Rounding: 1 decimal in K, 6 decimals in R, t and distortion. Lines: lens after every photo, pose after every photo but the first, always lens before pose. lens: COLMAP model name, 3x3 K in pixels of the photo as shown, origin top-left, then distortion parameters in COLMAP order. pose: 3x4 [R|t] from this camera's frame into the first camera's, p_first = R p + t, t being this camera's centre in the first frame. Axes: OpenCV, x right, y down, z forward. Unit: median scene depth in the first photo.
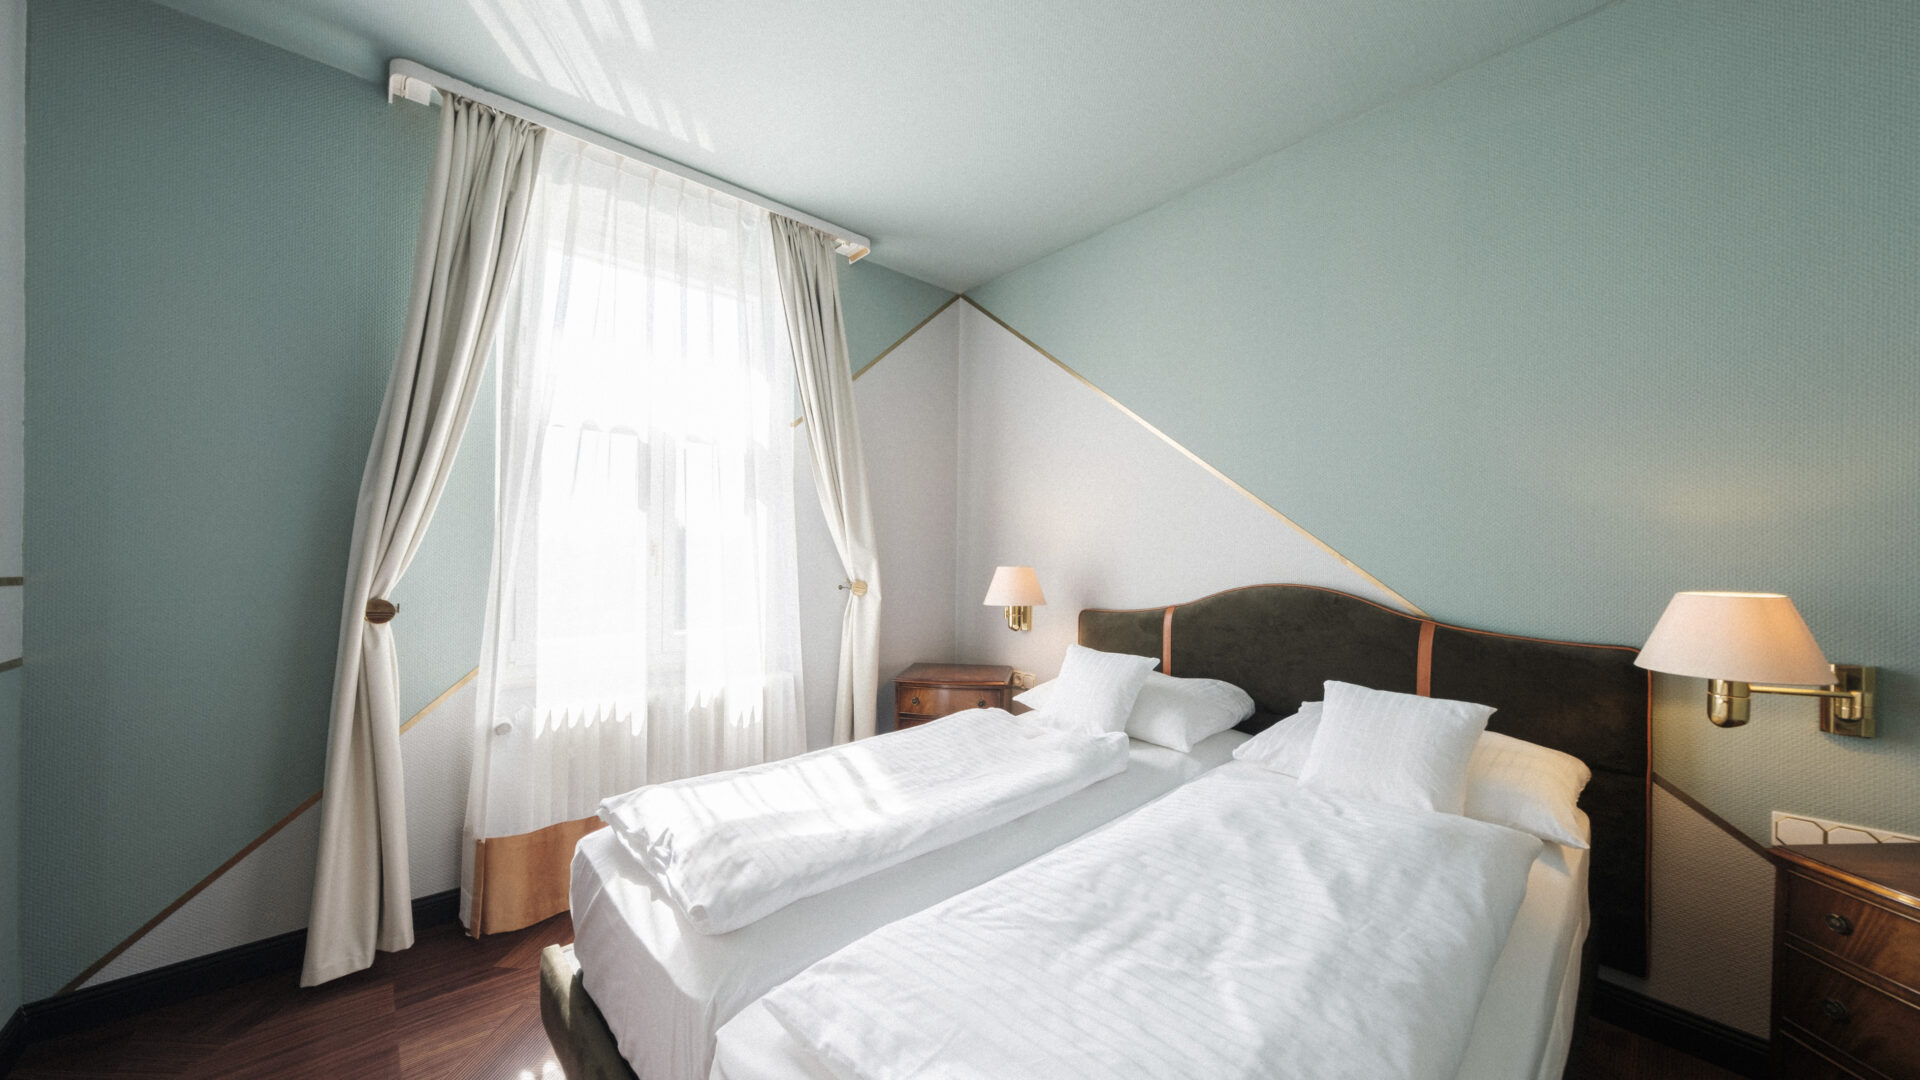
lens RADIAL K [[670.6, 0, 959.5], [0, 670.6, 544.7], [0, 0, 1]] dist [-0.001519, 0.000008]
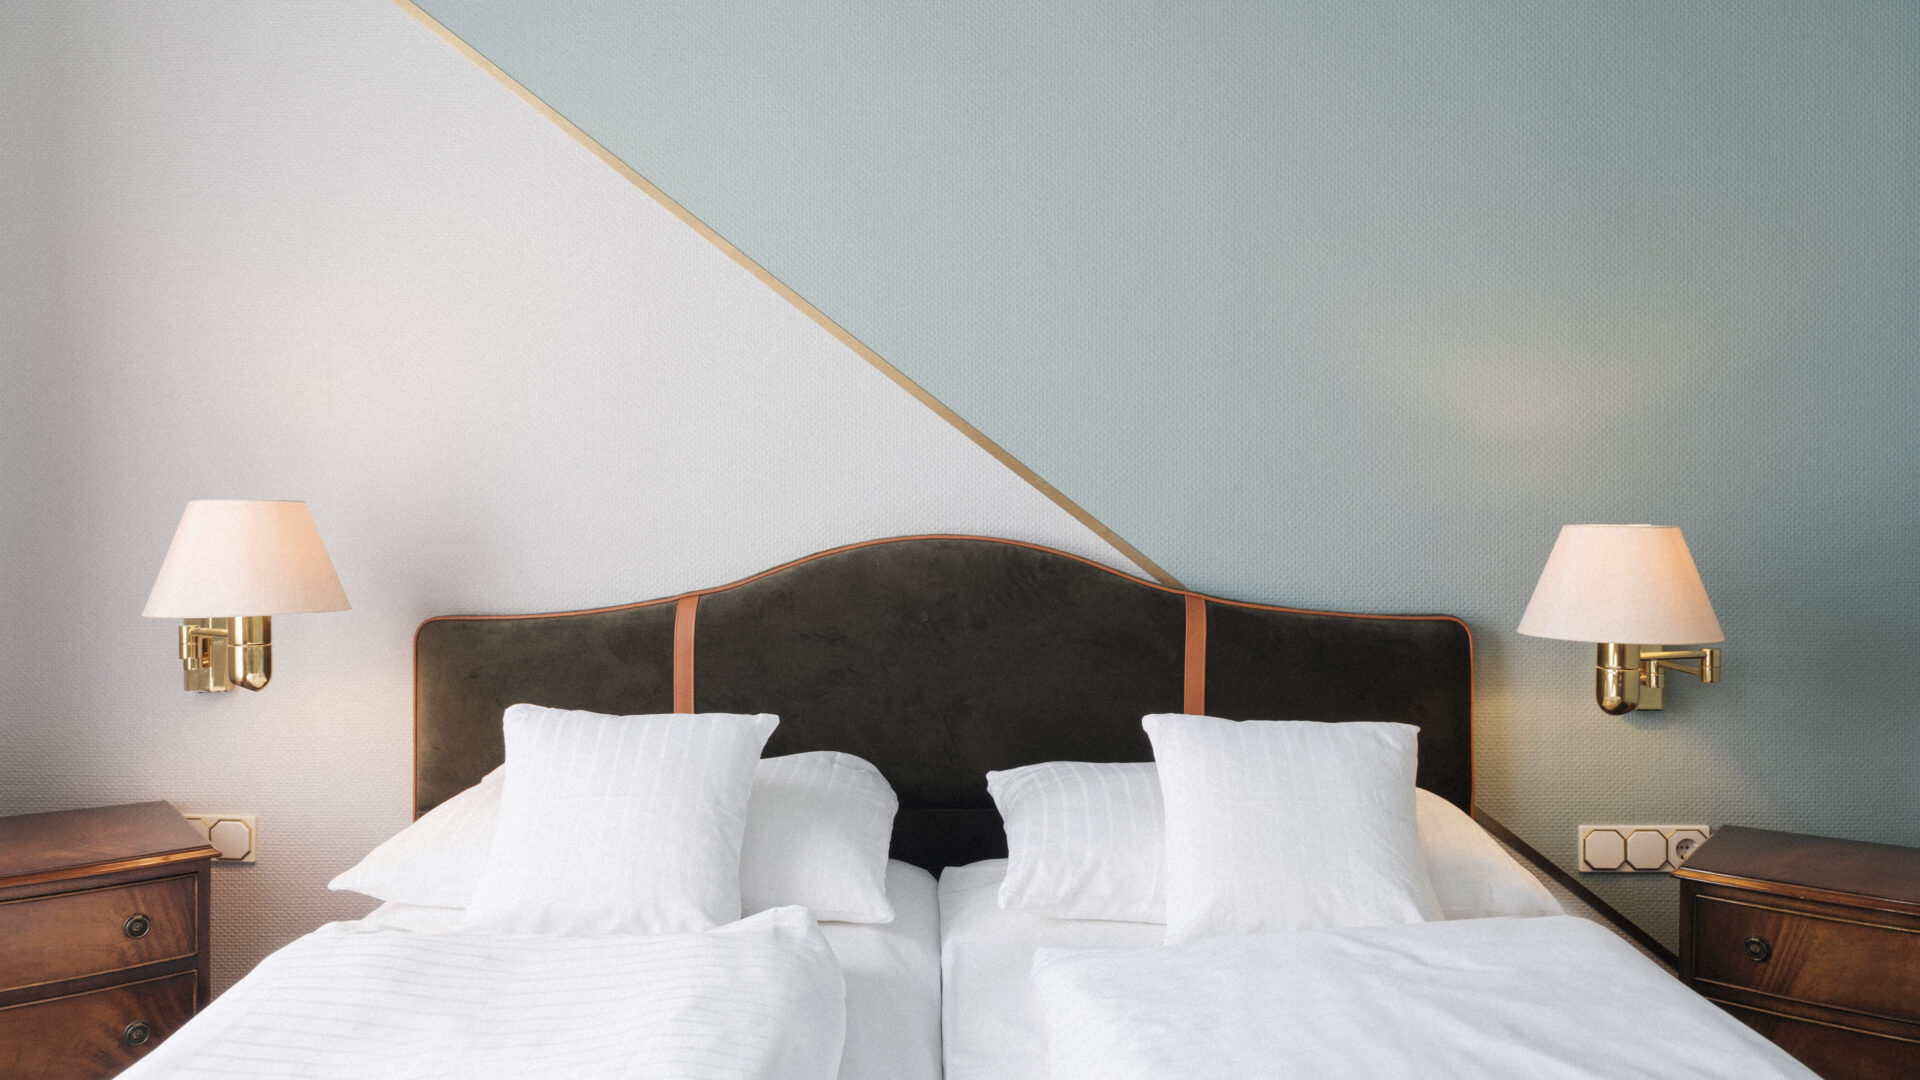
lens RADIAL K [[1404.7, 0, 959.5], [0, 1404.7, 538.9], [0, 0, 1]] dist [0.011530, -0.005527]
pose [[0.664085, -0.007873, 0.747615, -0.359554], [-0.013010, 0.999671, 0.022084, 0.055819], [-0.747544, -0.024392, 0.663765, 0.461499]]
